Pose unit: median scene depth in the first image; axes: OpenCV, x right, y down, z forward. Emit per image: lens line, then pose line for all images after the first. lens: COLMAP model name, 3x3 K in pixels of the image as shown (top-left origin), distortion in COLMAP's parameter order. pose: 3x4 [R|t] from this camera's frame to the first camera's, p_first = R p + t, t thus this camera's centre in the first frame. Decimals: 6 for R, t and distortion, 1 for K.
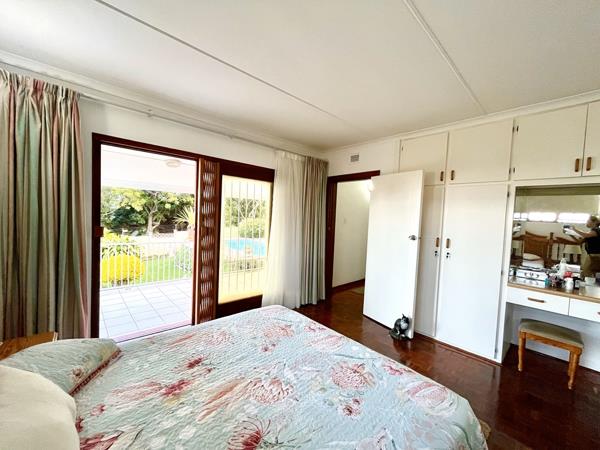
lens RADIAL K [[240.4, 0, 300.0], [0, 240.4, 225.0], [0, 0, 1]] dist [0.000863, 0.000065]
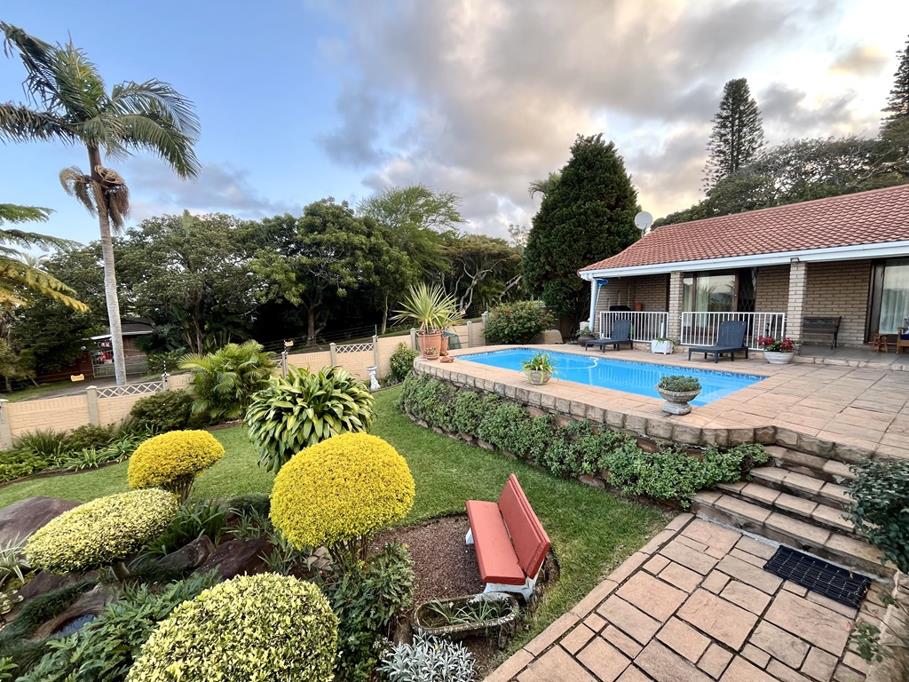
lens RADIAL K [[364.2, 0, 454.5], [0, 364.2, 341.0], [0, 0, 1]] dist [0.000863, 0.000065]
pose [[0.987575, -0.053106, -0.147901, -0.185454], [0.063423, 0.995807, 0.065930, -0.007752], [0.143780, -0.074491, 0.986802, 0.204642]]
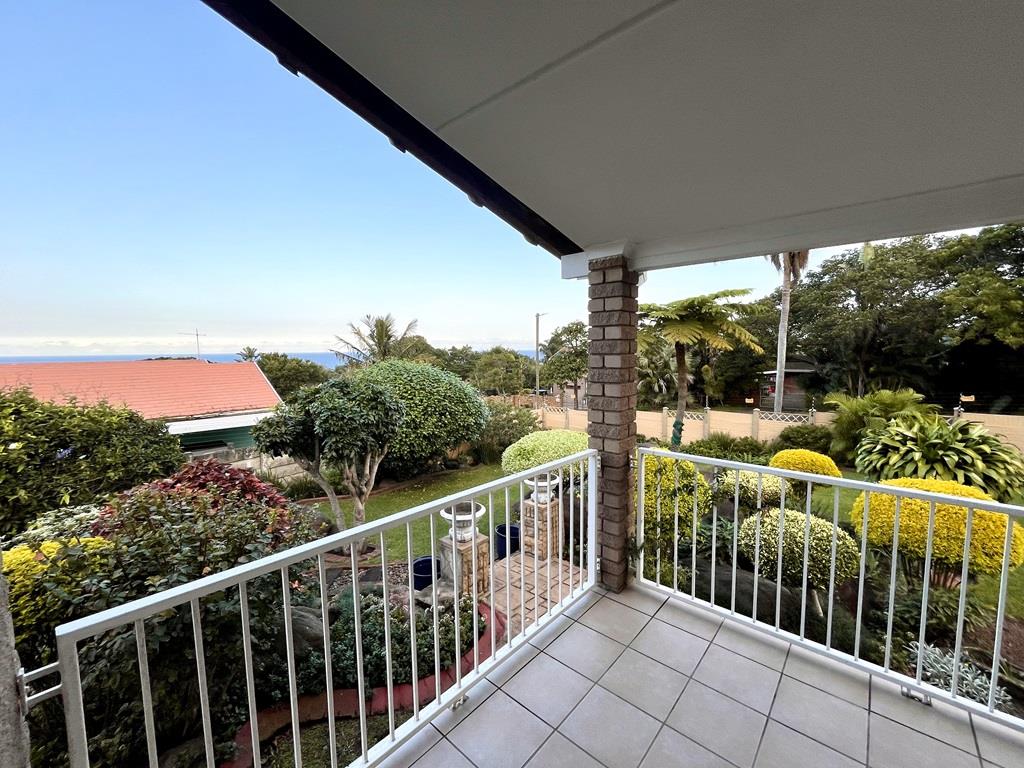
lens RADIAL K [[410.2, 0, 512.0], [0, 410.2, 384.0], [0, 0, 1]] dist [0.000863, 0.000065]
pose [[0.090774, 0.039714, -0.995079, -0.085857], [-0.023200, 0.999018, 0.037754, -0.006296], [0.995601, 0.019659, 0.091606, 0.132480]]
